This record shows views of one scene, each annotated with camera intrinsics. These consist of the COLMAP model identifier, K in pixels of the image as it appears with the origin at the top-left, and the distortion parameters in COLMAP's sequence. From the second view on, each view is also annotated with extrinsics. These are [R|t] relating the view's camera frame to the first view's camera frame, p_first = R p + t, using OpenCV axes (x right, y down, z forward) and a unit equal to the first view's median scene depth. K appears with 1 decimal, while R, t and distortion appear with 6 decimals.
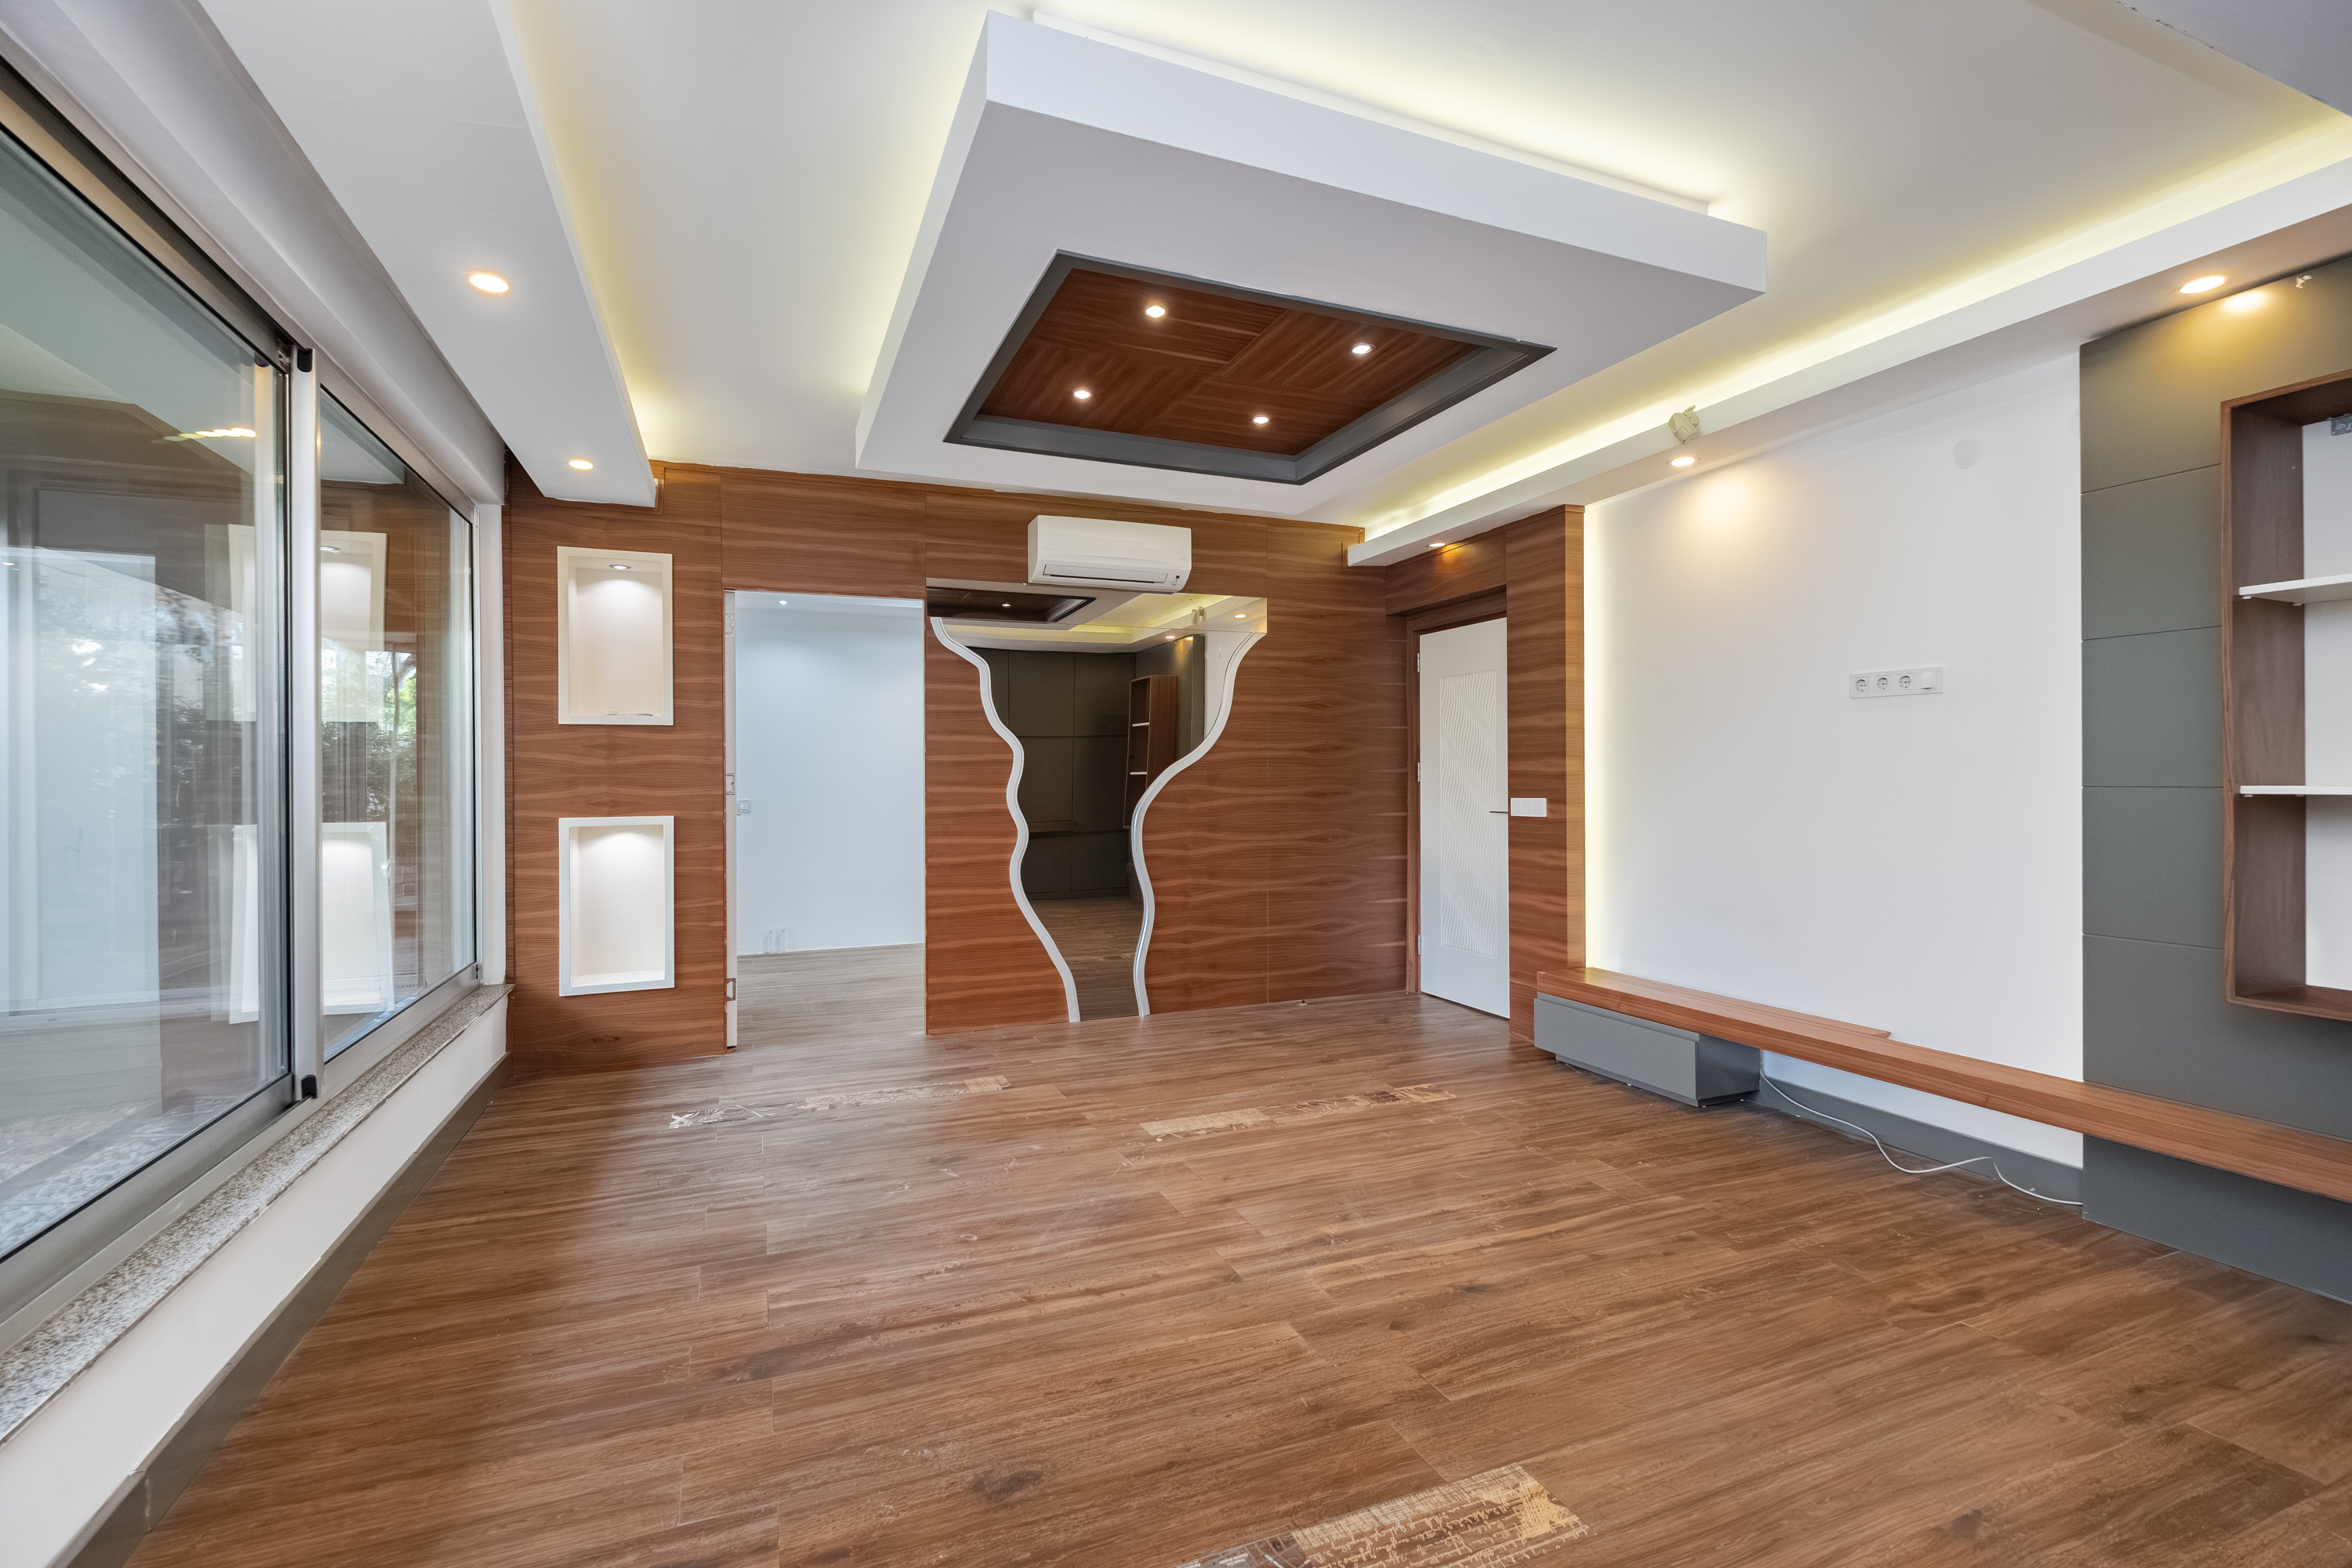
lens RADIAL K [[1044.0, 0, 1174.4], [0, 1044.0, 774.3], [0, 0, 1]] dist [0.004877, -0.004452]
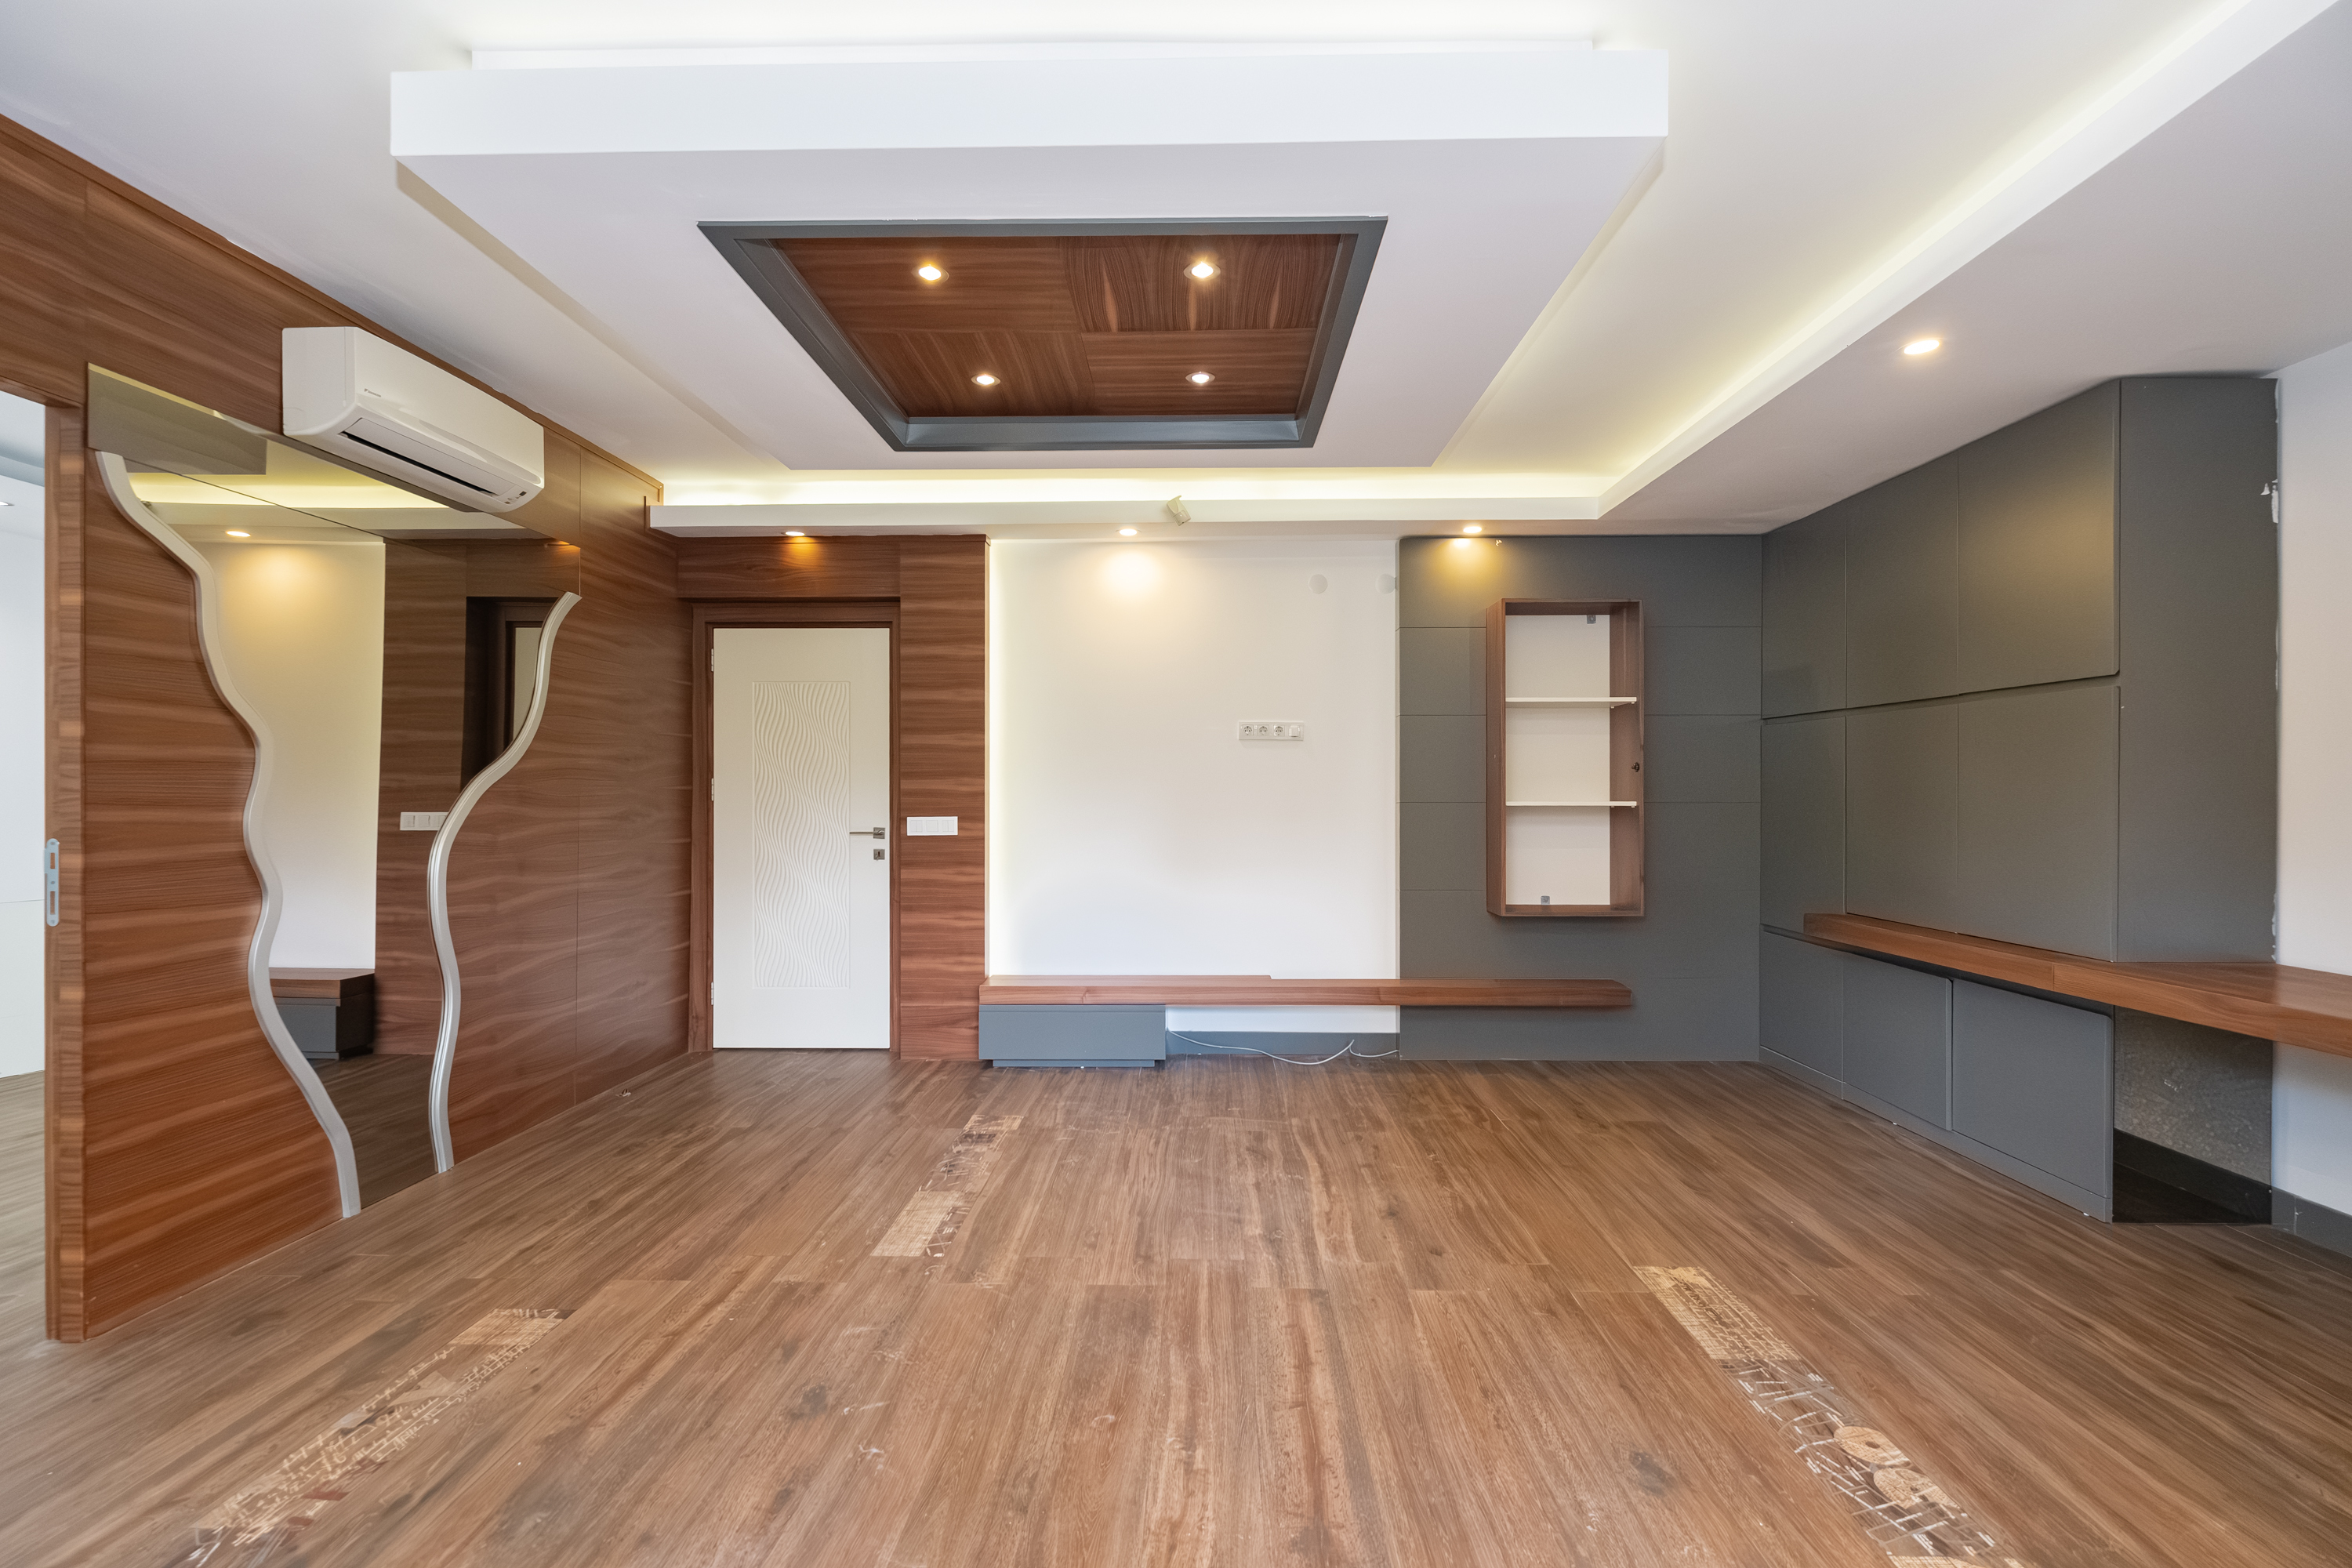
lens RADIAL K [[1044.0, 0, 1209.4], [0, 1044.0, 799.4], [0, 0, 1]] dist [0.004877, -0.004452]
pose [[0.405278, 0.001631, 0.914192, -0.610263], [-0.005153, 0.999987, 0.000500, 0.005369], [-0.914179, -0.004914, 0.405281, 0.465631]]
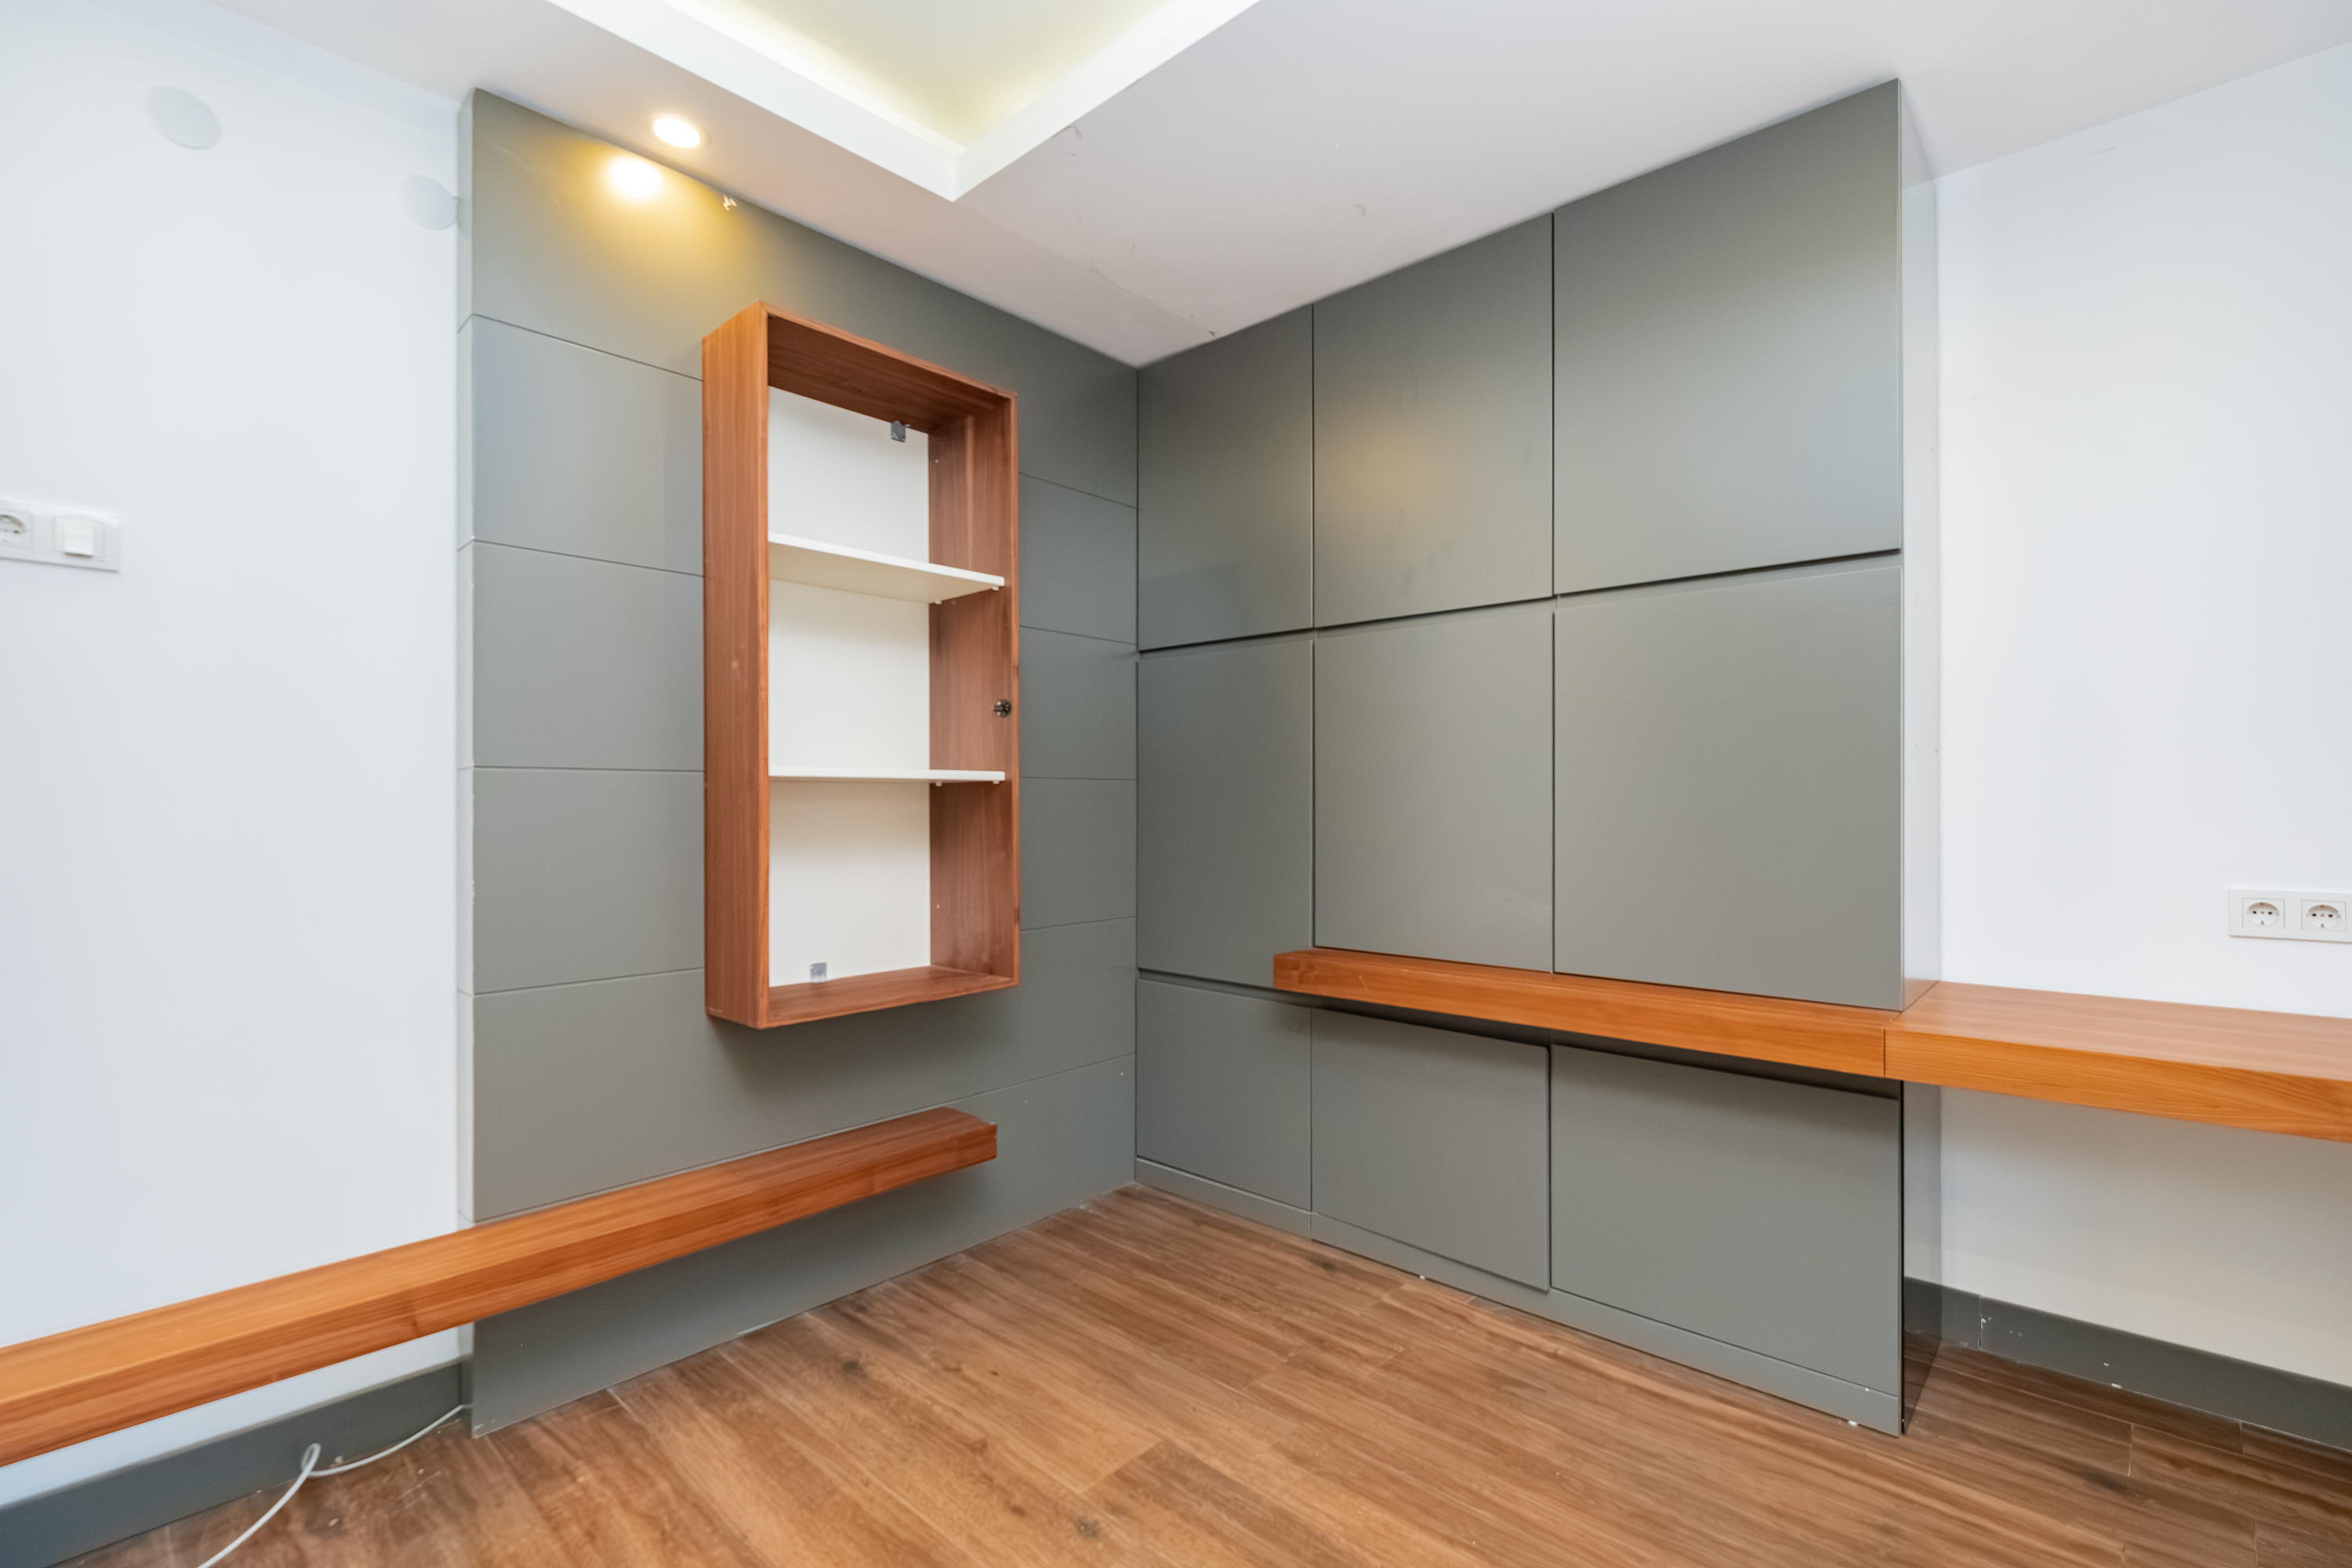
lens RADIAL K [[1044.0, 0, 1206.0], [0, 1044.0, 789.0], [0, 0, 1]] dist [0.004877, -0.004452]
pose [[-0.417140, 0.011228, 0.908773, 0.068395], [0.000226, 0.999925, -0.012251, 0.024356], [-0.908842, -0.004905, -0.417111, 0.663853]]
